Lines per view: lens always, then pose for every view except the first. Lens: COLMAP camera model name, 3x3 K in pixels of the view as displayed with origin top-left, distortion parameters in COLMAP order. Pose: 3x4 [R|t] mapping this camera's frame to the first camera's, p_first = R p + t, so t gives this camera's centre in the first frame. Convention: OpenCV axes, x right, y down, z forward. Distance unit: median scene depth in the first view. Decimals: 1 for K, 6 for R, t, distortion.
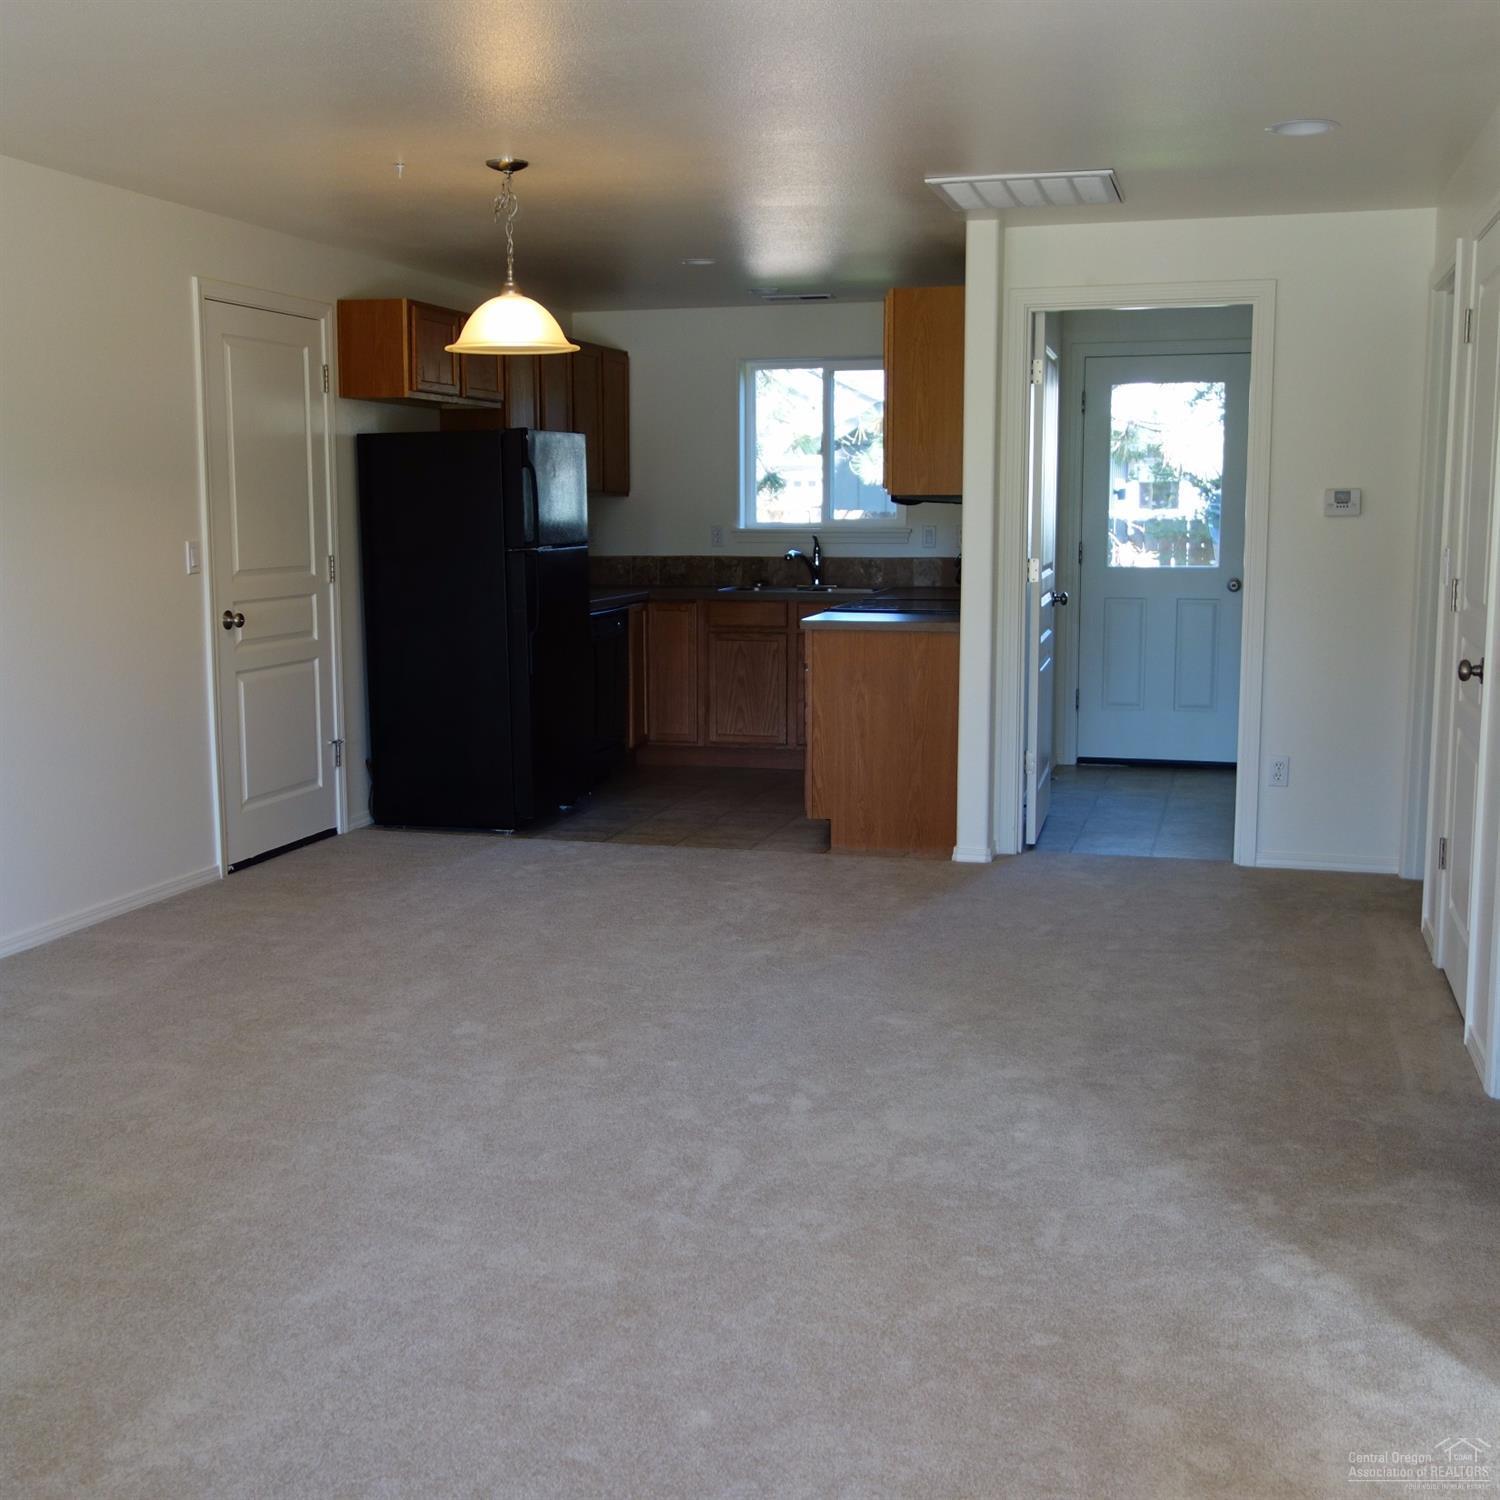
lens RADIAL K [[1784.5, 0, 747.2], [0, 1784.5, 708.8], [0, 0, 1]] dist [0.002619, 0.007715]
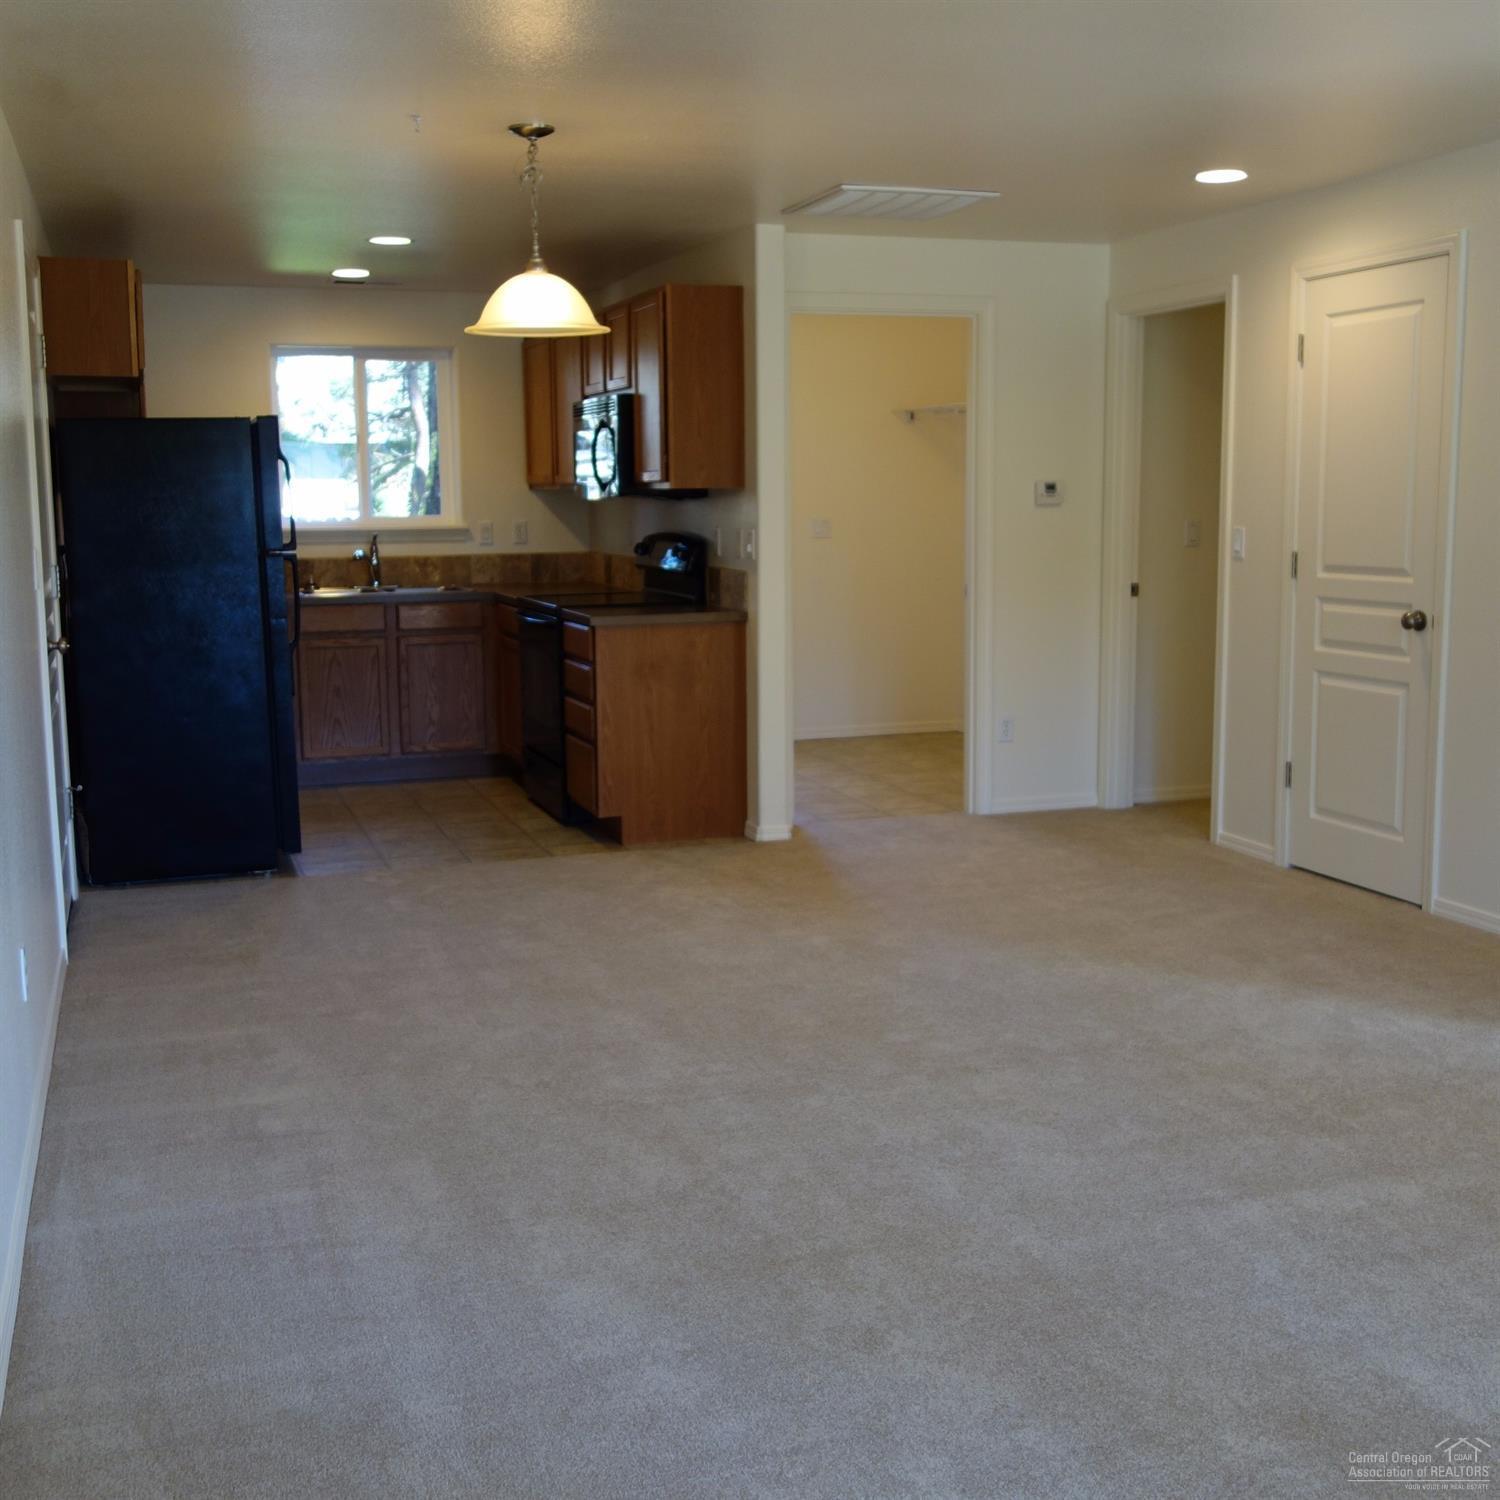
lens RADIAL K [[1784.5, 0, 747.2], [0, 1784.5, 708.8], [0, 0, 1]] dist [0.002619, 0.007715]
pose [[0.824993, -0.074279, 0.560240, -0.467486], [0.073957, 0.996990, 0.023277, -0.016140], [-0.560283, 0.022230, 0.828003, 0.142519]]
